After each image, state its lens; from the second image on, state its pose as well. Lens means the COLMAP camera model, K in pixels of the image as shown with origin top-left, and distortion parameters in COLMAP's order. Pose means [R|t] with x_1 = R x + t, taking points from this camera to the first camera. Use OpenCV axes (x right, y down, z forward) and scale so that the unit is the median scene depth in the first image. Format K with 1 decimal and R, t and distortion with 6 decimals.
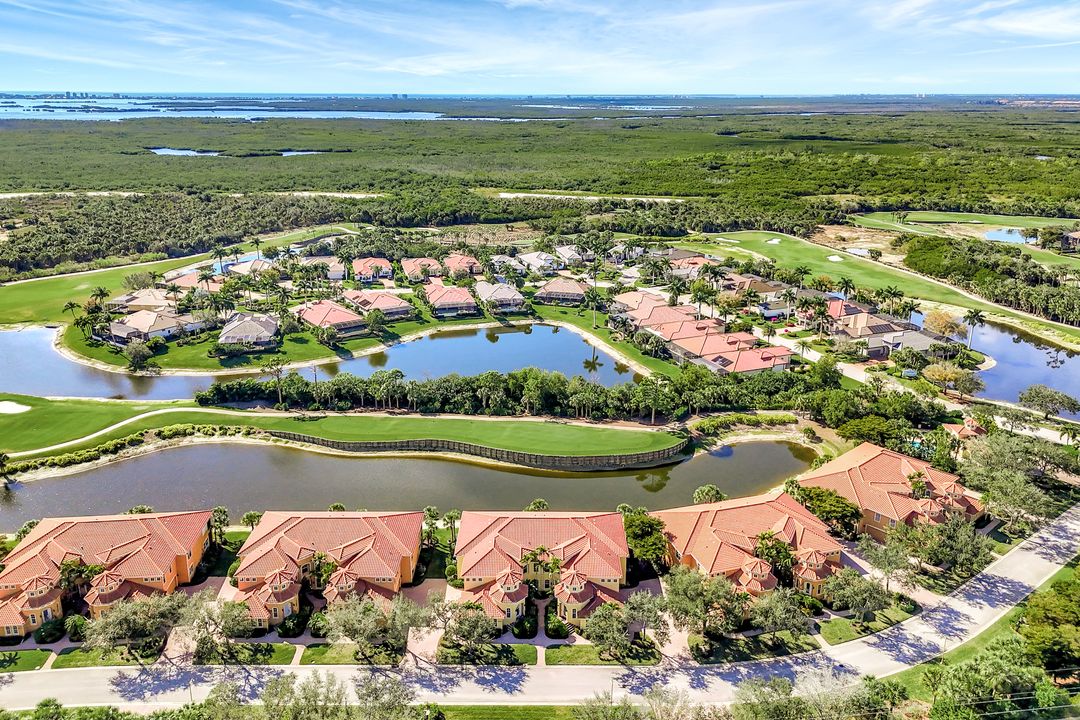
lens RADIAL K [[867.1, 0, 540.5], [0, 867.1, 266.9], [0, 0, 1]] dist [0.083067, -0.095310]
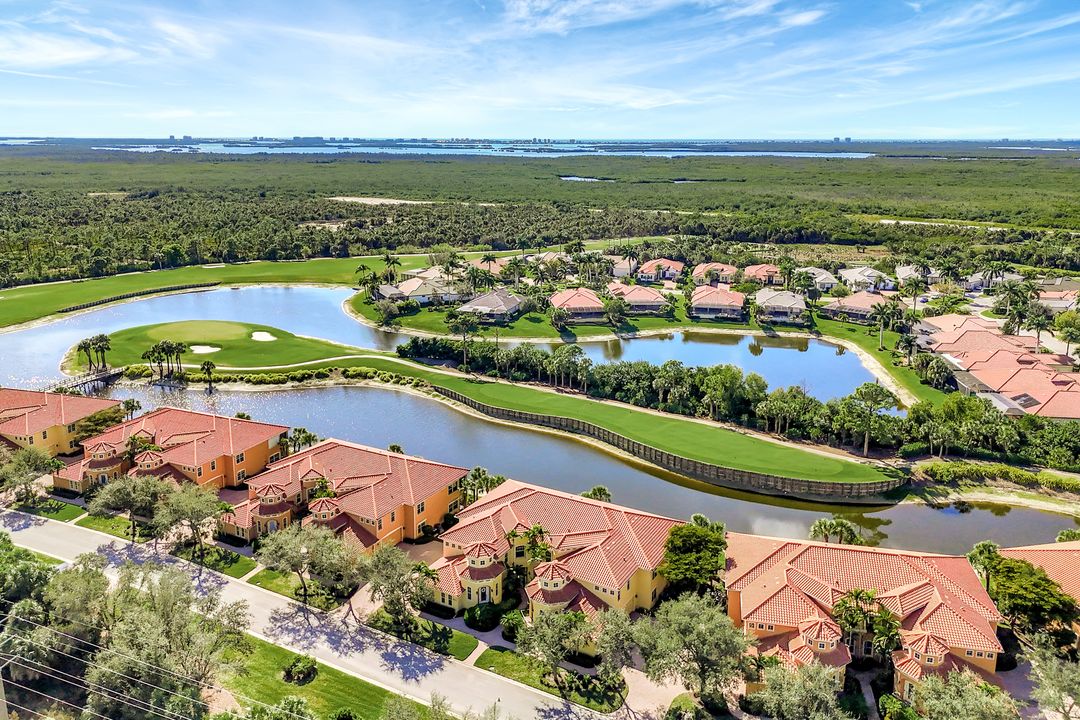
lens RADIAL K [[867.1, 0, 540.5], [0, 867.1, 266.9], [0, 0, 1]] dist [0.083067, -0.095310]
pose [[0.855841, 0.063934, -0.513272, 0.263056], [-0.102005, 0.993706, -0.046307, 0.083614], [0.507080, 0.091988, 0.856976, 0.207595]]
